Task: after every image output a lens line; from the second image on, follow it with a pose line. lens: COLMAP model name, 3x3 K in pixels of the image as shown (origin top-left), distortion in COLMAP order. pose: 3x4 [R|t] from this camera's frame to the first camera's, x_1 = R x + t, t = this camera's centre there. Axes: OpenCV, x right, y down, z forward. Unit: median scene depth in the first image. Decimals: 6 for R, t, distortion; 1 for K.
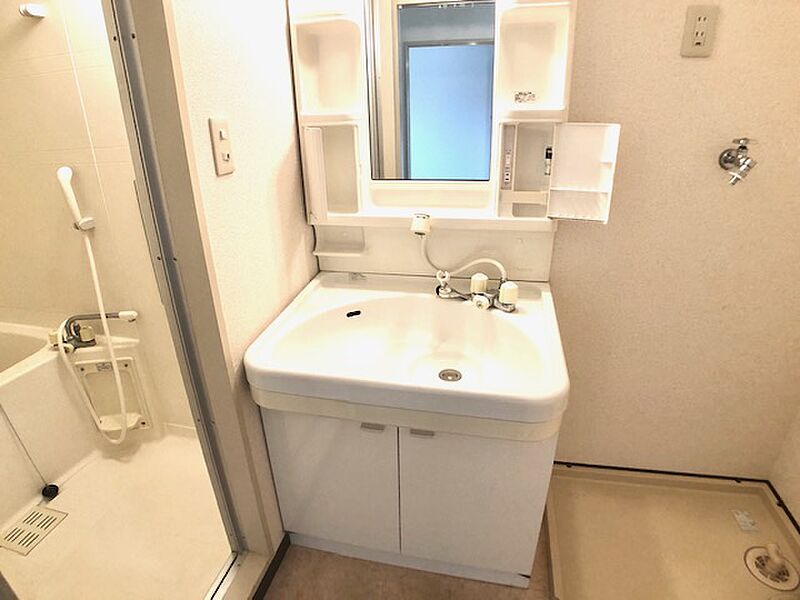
lens RADIAL K [[443.3, 0, 398.6], [0, 443.3, 295.8], [0, 0, 1]] dist [-0.100807, 0.019161]
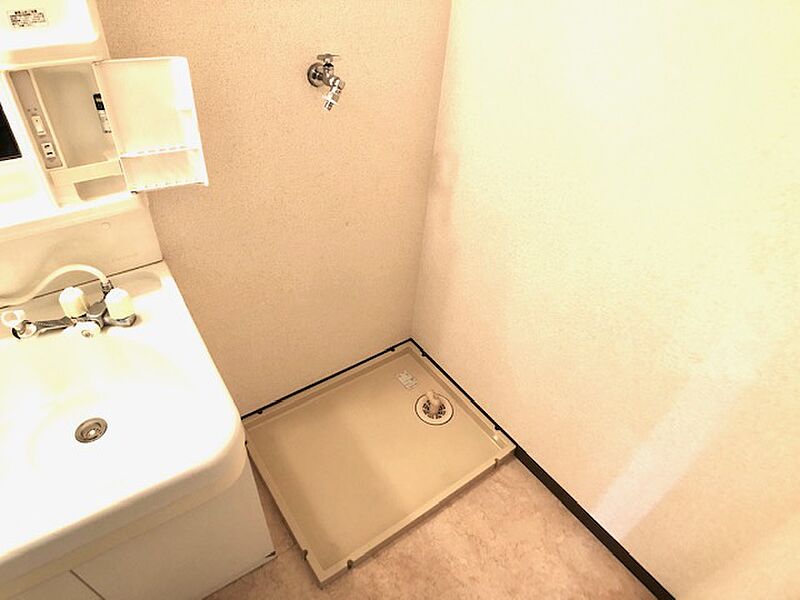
lens RADIAL K [[443.3, 0, 398.6], [0, 443.3, 295.8], [0, 0, 1]] dist [-0.100807, 0.019161]
pose [[0.662813, -0.418092, 0.621190, 0.115698], [0.198248, 0.897978, 0.392852, -0.206566], [-0.722064, -0.137238, 0.678078, 0.150124]]
